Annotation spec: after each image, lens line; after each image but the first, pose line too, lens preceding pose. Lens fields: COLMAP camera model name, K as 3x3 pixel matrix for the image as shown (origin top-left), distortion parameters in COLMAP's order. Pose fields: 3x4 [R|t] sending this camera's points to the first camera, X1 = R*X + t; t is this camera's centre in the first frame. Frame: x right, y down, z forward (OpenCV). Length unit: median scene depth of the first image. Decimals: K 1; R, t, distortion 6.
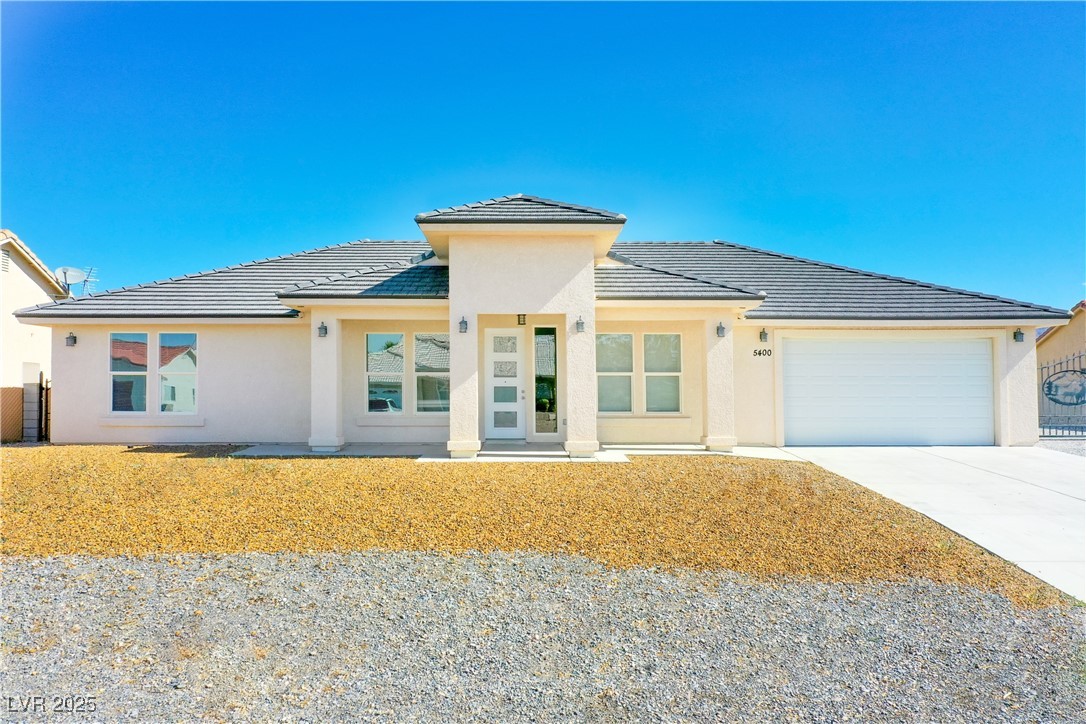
lens RADIAL K [[913.0, 0, 546.7], [0, 913.0, 141.3], [0, 0, 1]] dist [-0.004167, -0.011128]
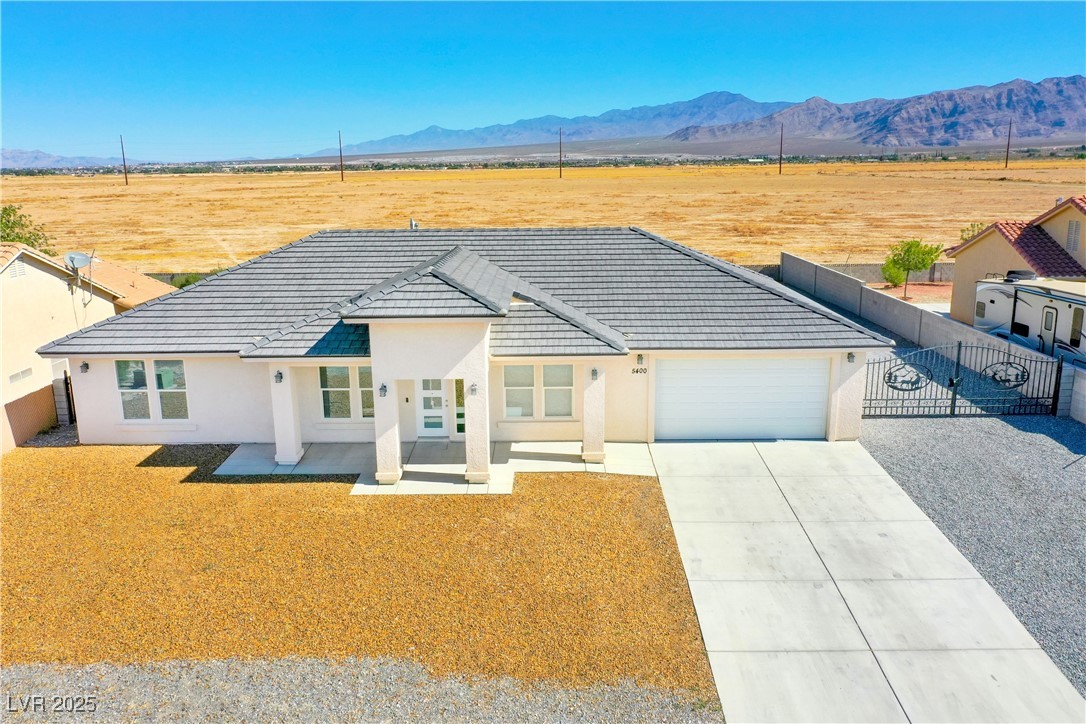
lens RADIAL K [[939.9, 0, 535.3], [0, 939.9, 172.6], [0, 0, 1]] dist [-0.003805, -0.001223]
pose [[0.999500, -0.010921, -0.029688, 0.138217], [0.018367, 0.964468, 0.263561, -0.367508], [0.025755, -0.263975, 0.964186, -0.157603]]
